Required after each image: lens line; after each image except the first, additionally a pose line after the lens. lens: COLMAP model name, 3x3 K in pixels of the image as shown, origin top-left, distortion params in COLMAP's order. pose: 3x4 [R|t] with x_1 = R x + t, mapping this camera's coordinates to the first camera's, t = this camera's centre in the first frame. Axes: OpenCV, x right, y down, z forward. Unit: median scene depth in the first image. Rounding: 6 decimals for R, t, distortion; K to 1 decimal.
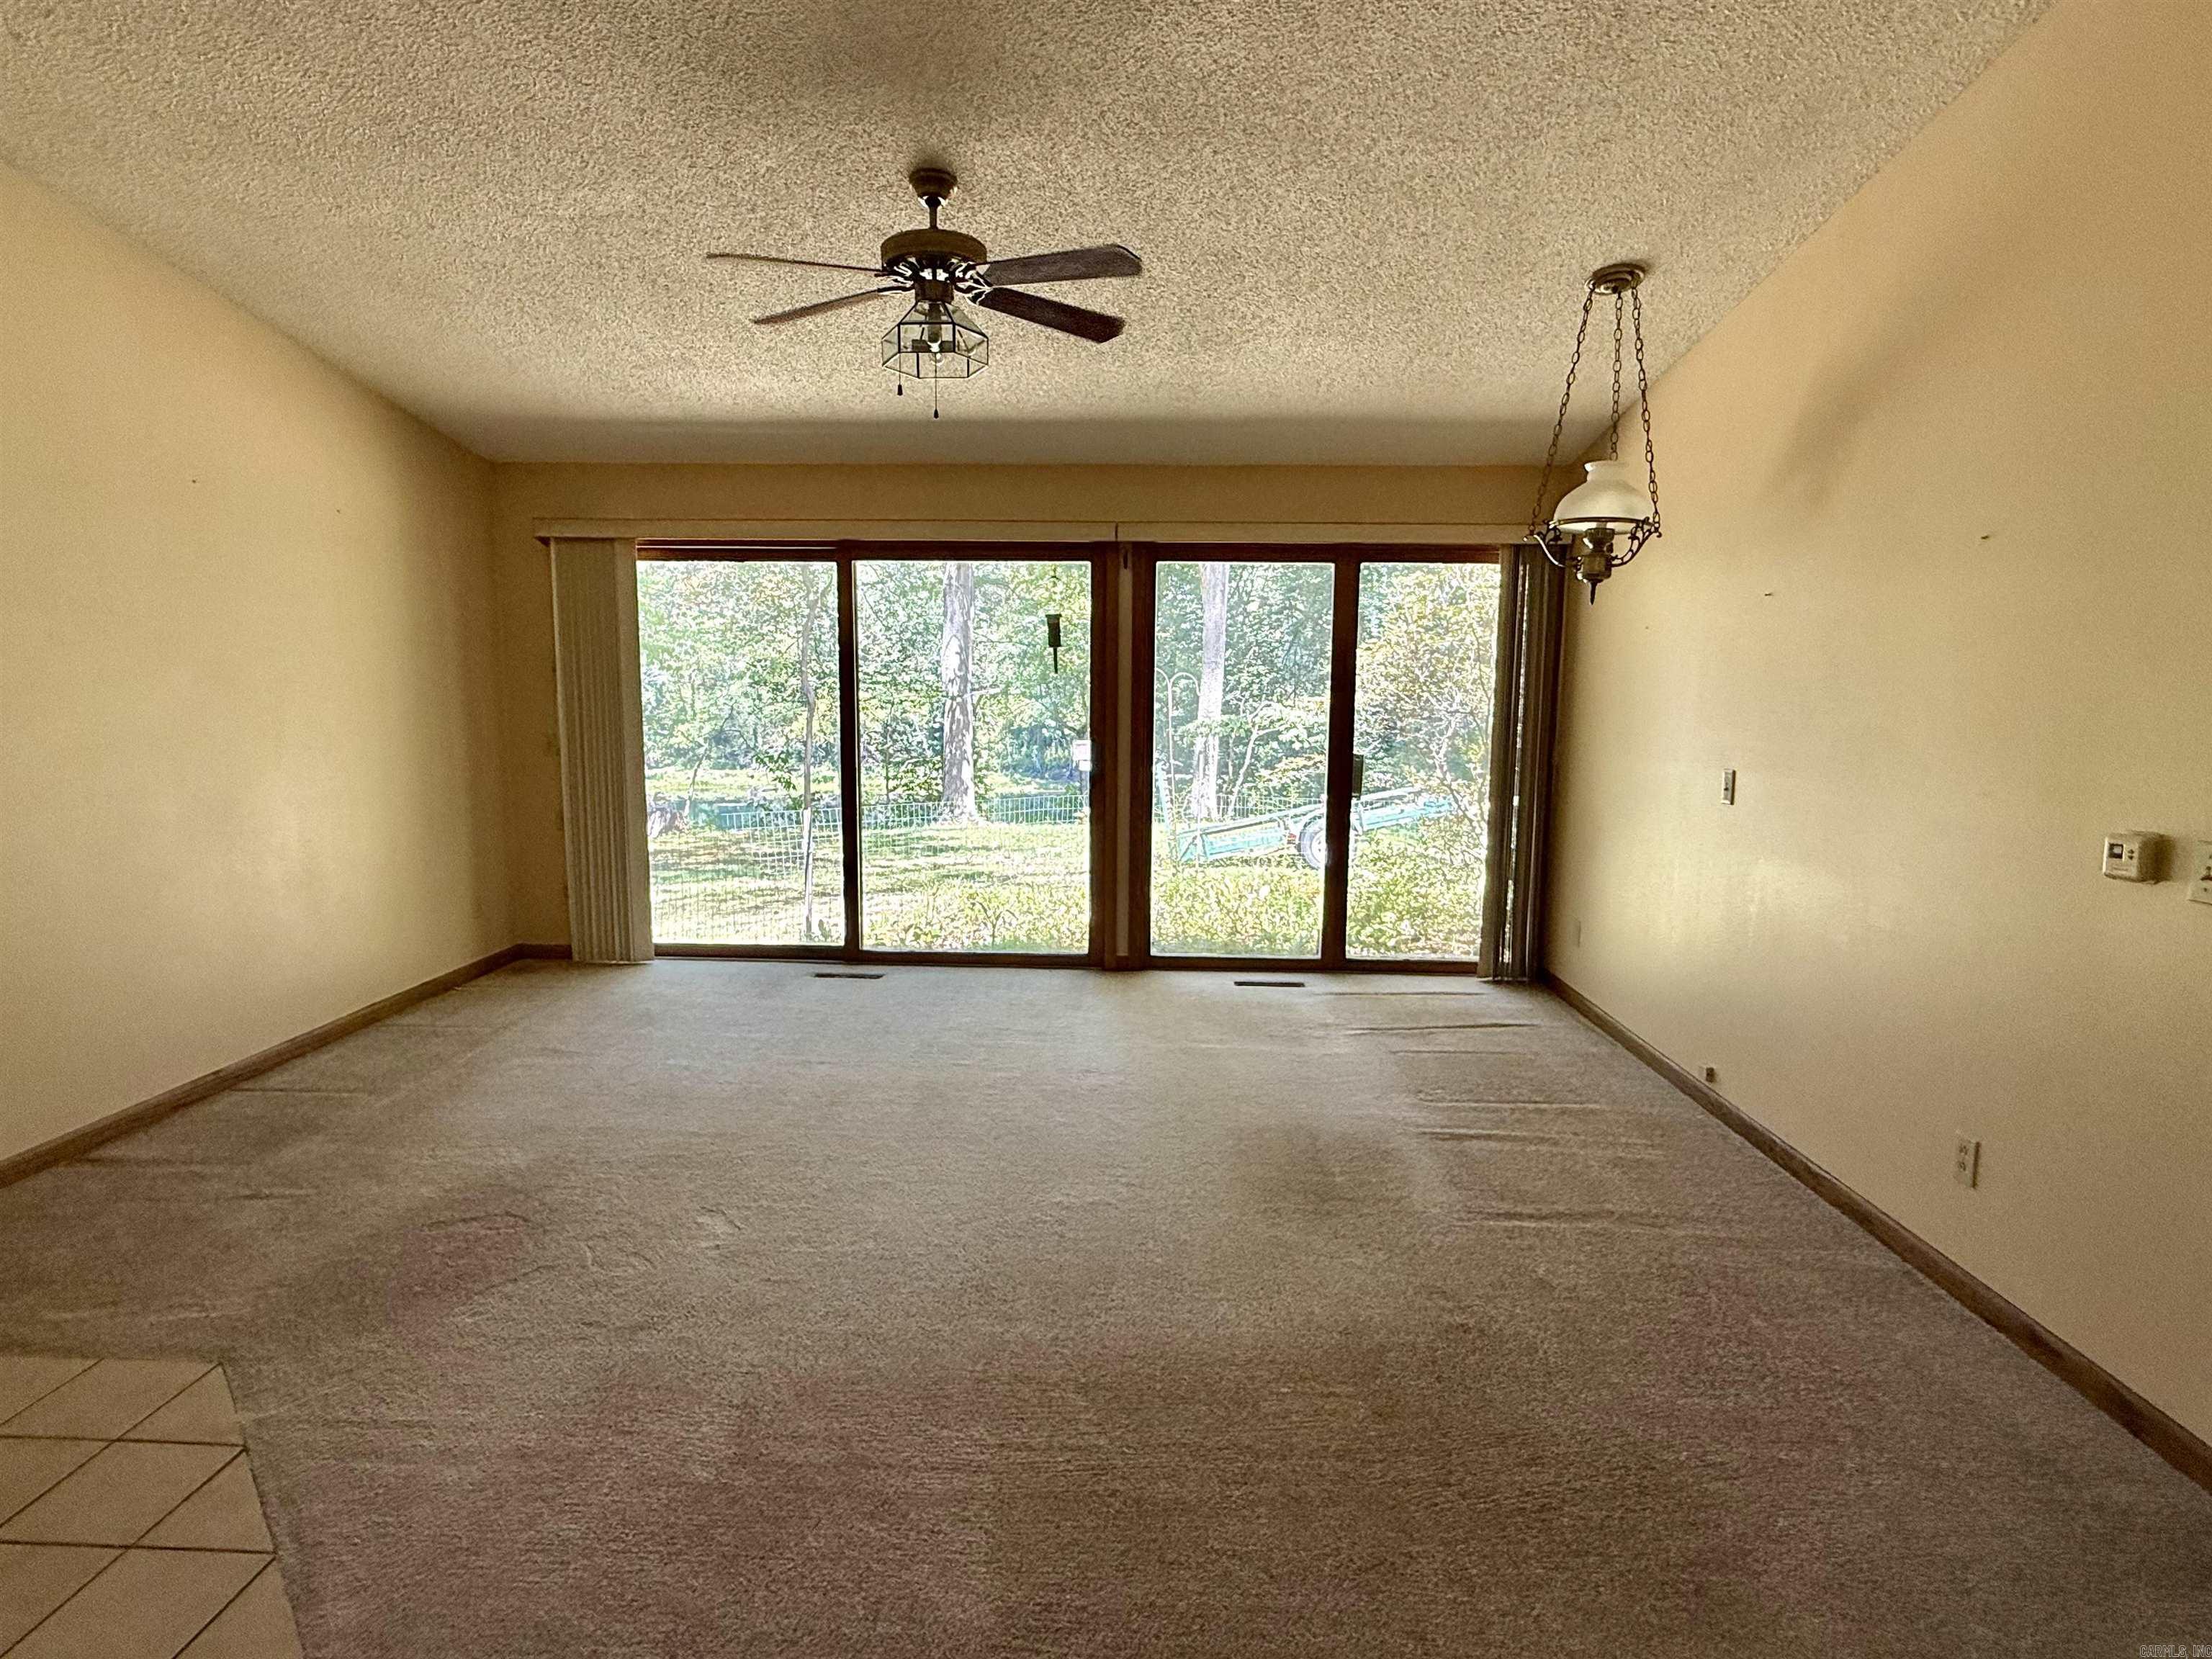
lens RADIAL K [[1152.5, 0, 1106.0], [0, 1152.5, 829.5], [0, 0, 1]] dist [-0.002264, 0.000209]
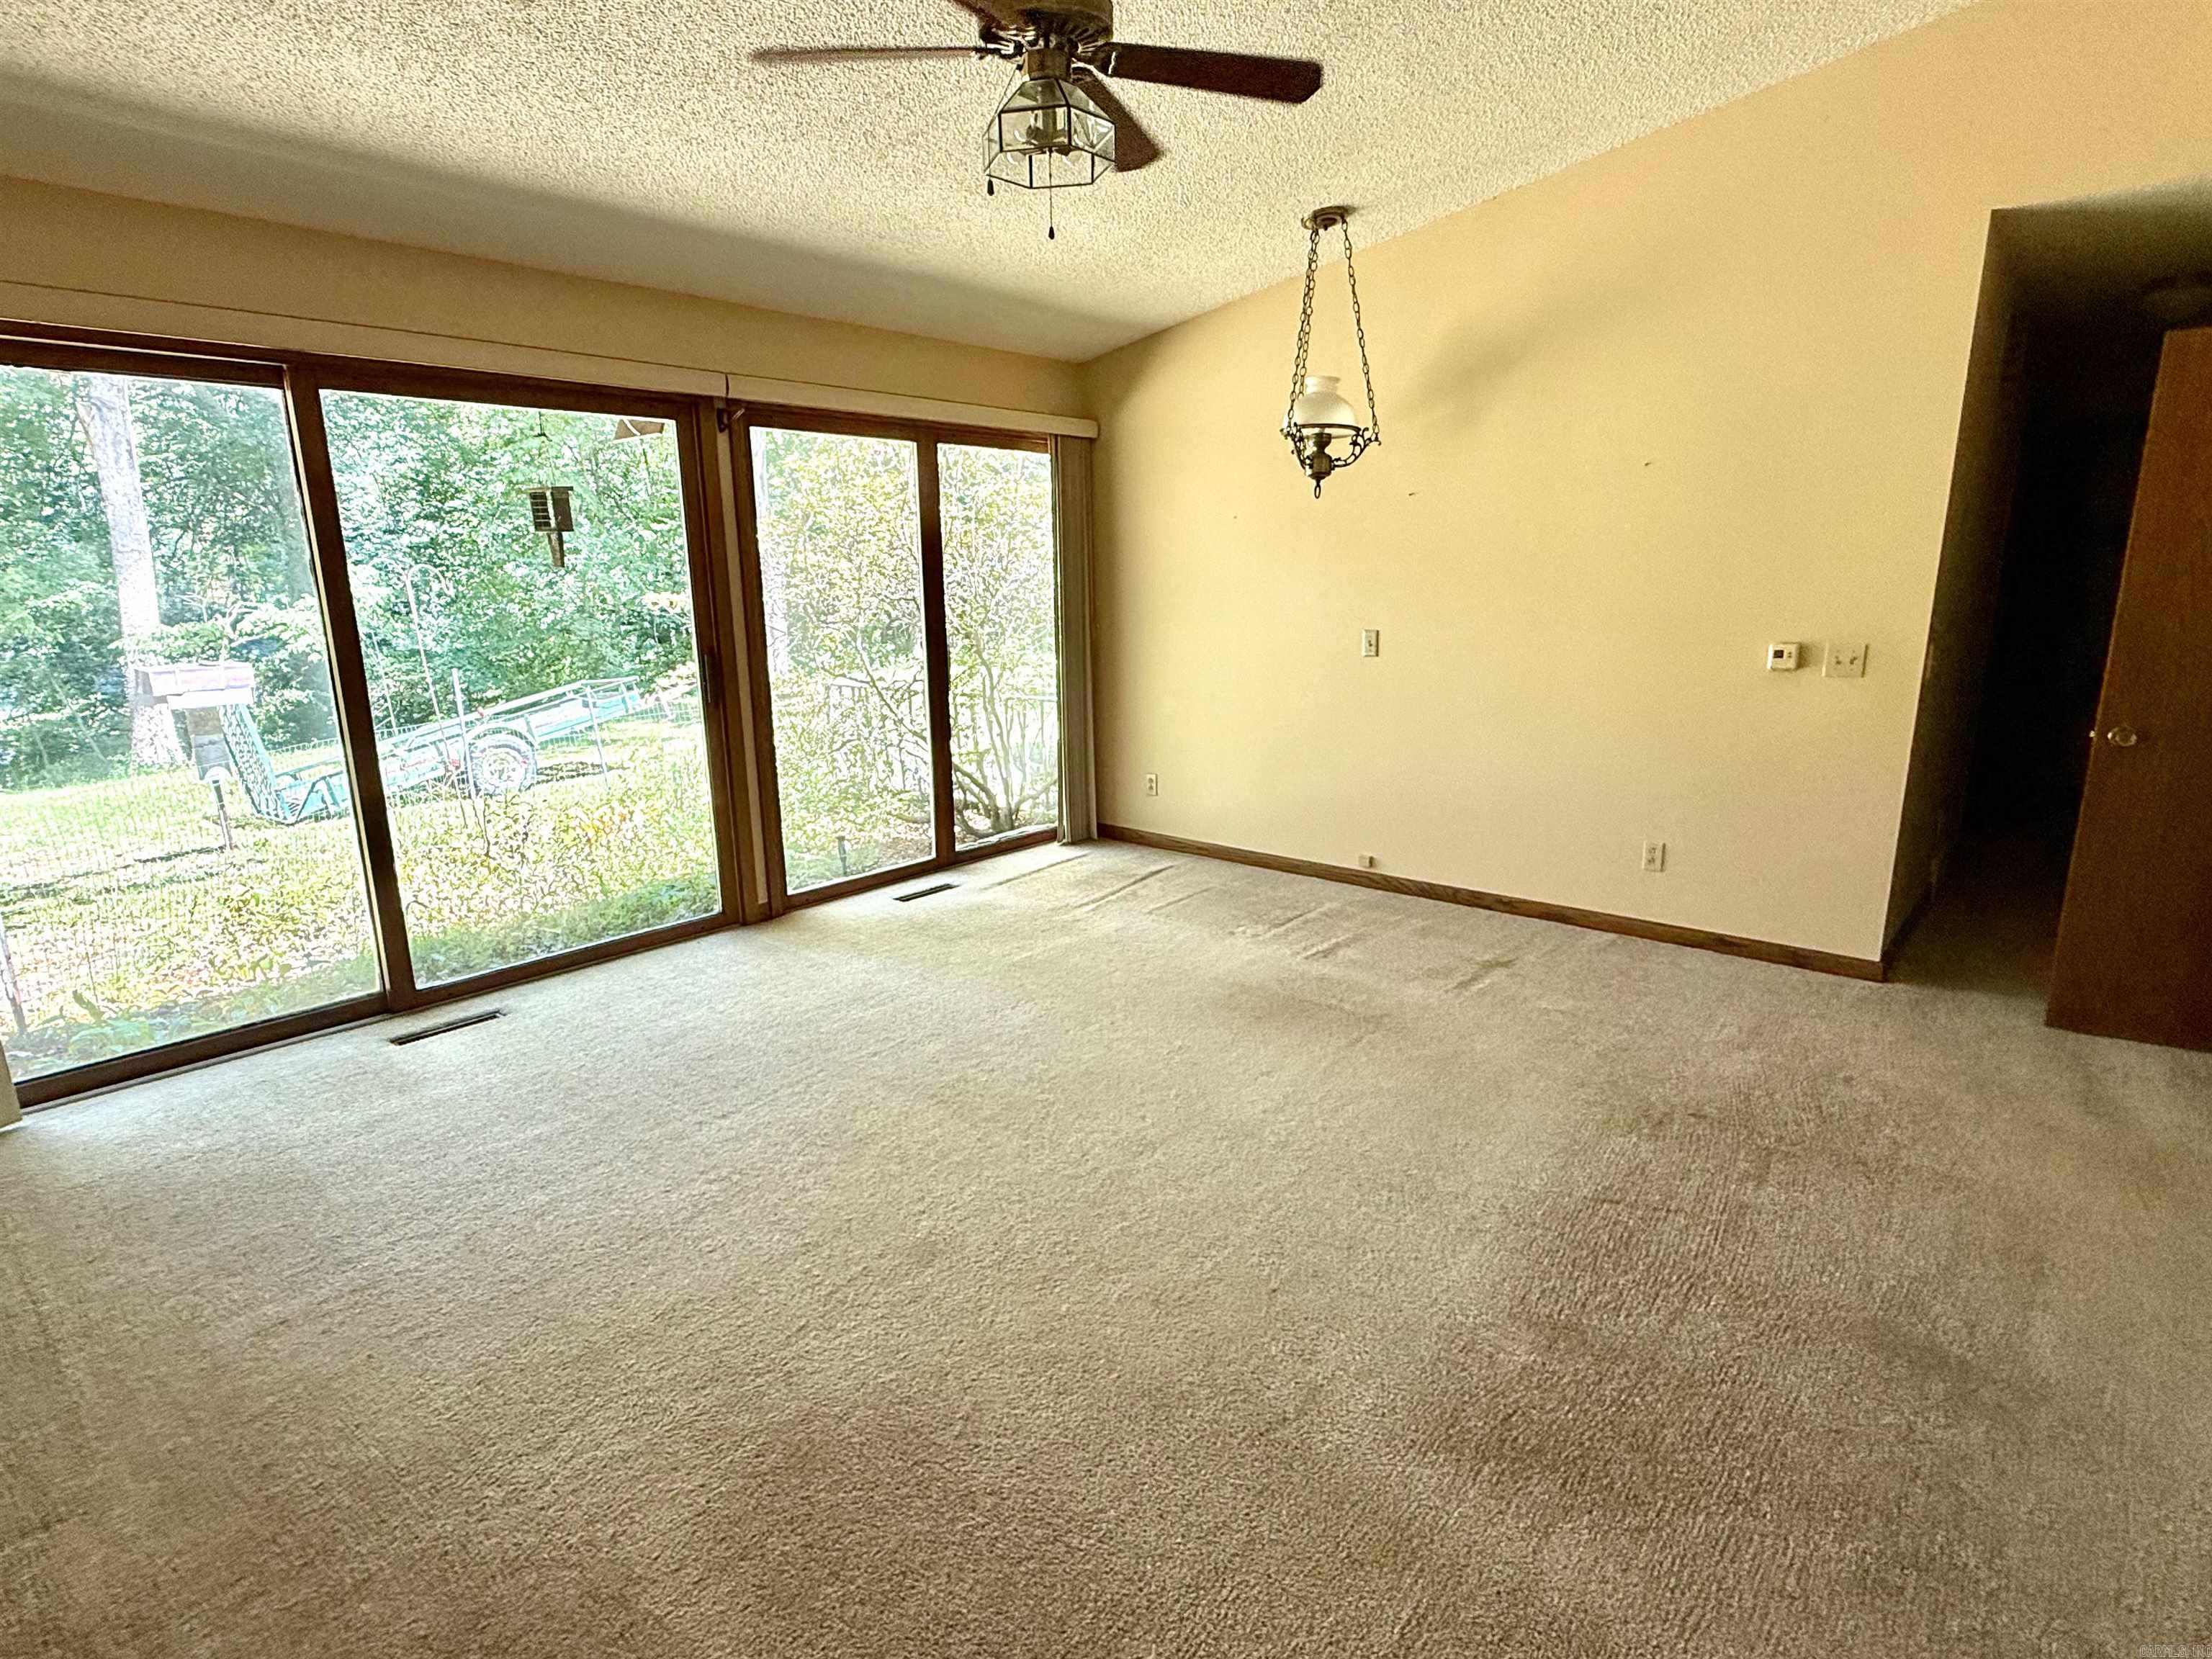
lens RADIAL K [[1152.5, 0, 1106.0], [0, 1152.5, 829.5], [0, 0, 1]] dist [-0.002264, 0.000209]
pose [[0.628524, -0.192953, 0.753477, -0.540782], [0.118559, 0.981187, 0.152368, -0.051105], [-0.768701, -0.006436, 0.639576, 0.312996]]
